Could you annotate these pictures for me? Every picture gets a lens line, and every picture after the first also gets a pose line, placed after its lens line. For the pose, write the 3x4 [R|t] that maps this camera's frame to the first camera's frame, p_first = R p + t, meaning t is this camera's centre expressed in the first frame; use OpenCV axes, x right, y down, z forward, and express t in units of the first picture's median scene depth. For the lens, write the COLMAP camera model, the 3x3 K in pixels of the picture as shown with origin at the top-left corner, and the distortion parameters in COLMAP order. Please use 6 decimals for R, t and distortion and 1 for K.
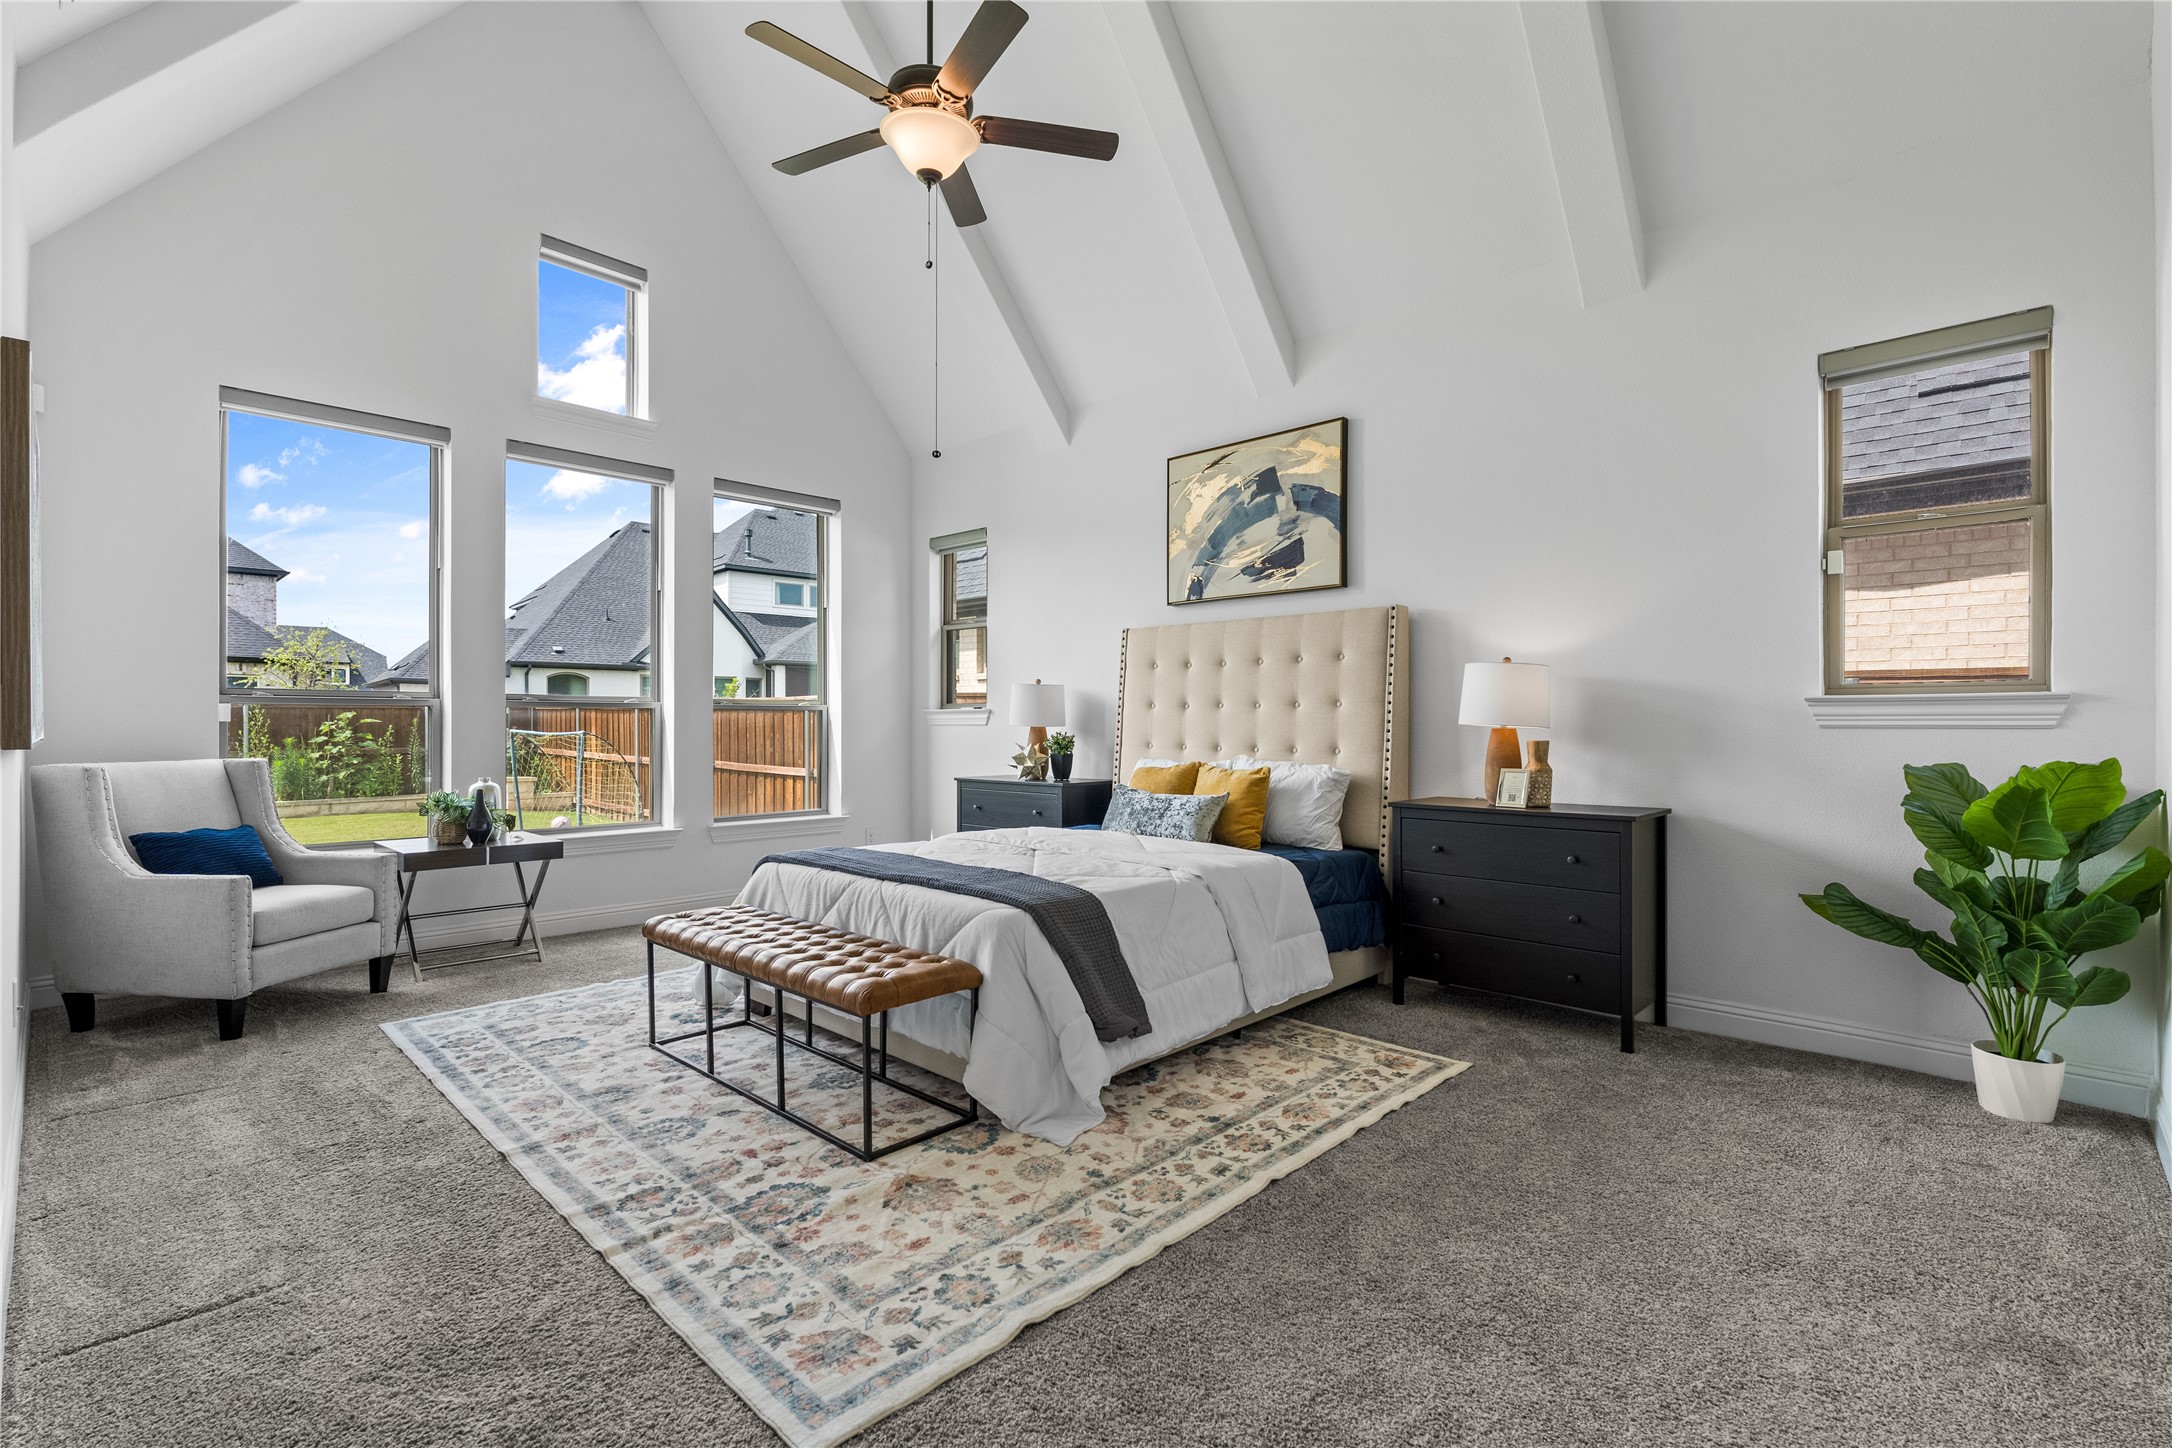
lens RADIAL K [[949.5, 0, 1105.9], [0, 949.5, 726.0], [0, 0, 1]] dist [-0.002652, -0.001460]
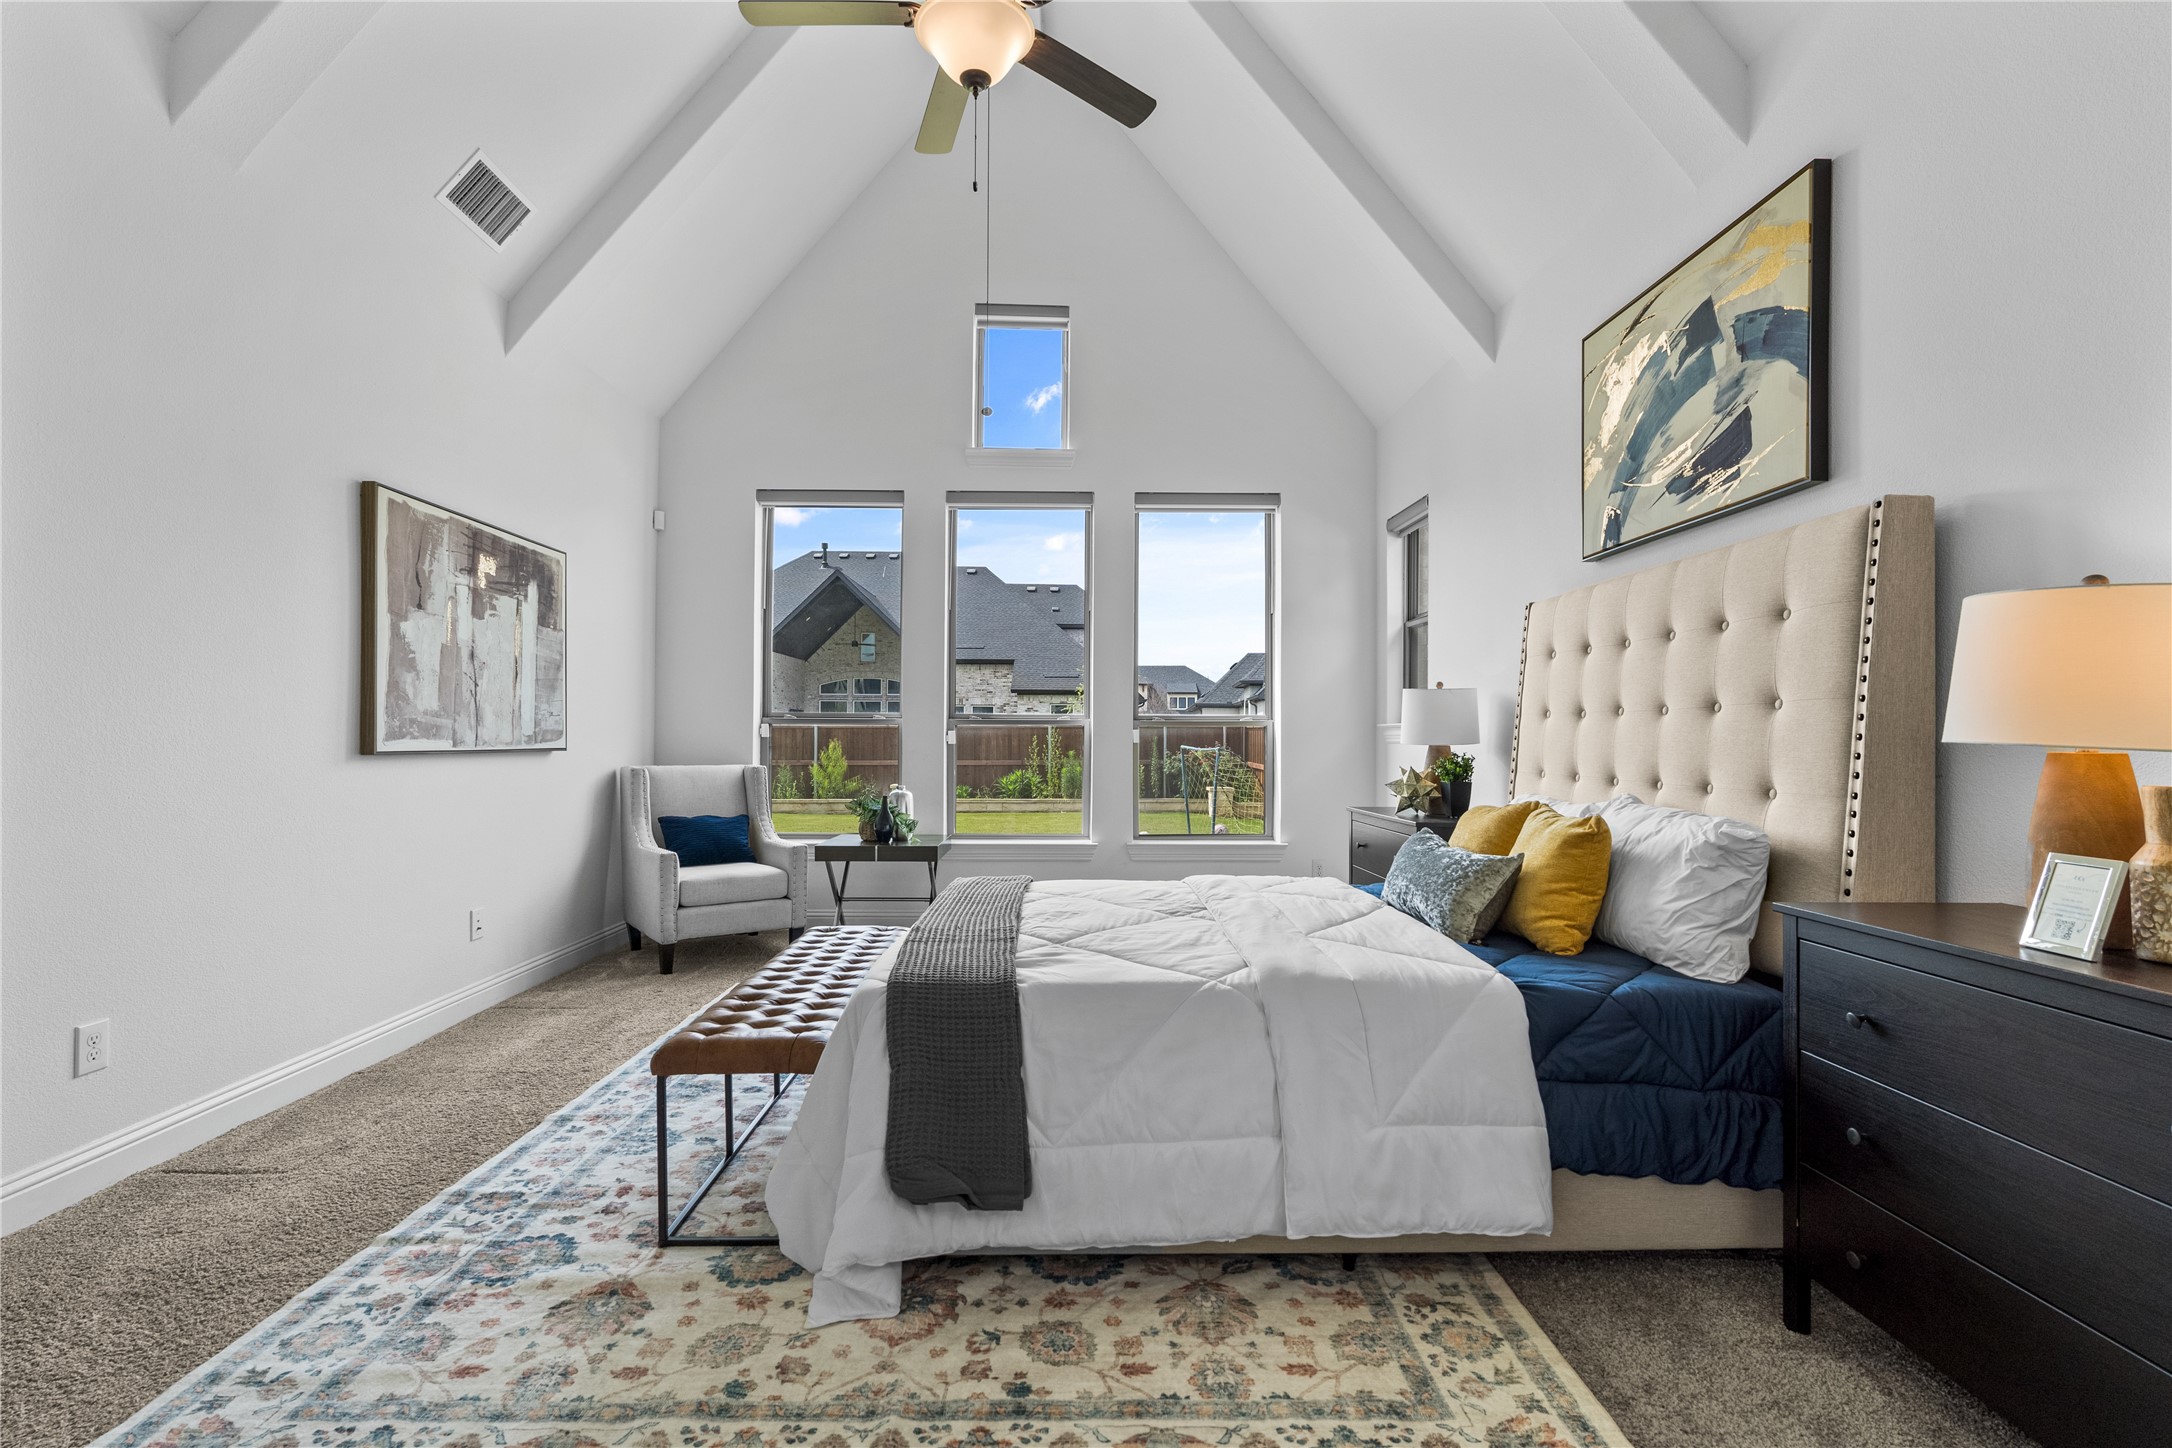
lens RADIAL K [[949.5, 0, 1089.9], [0, 949.5, 729.4], [0, 0, 1]] dist [-0.002652, -0.001460]
pose [[0.711245, -0.005941, -0.702919, 0.430541], [-0.005762, 0.999881, -0.014281, 0.001198], [0.702921, 0.014207, 0.711126, 0.448330]]
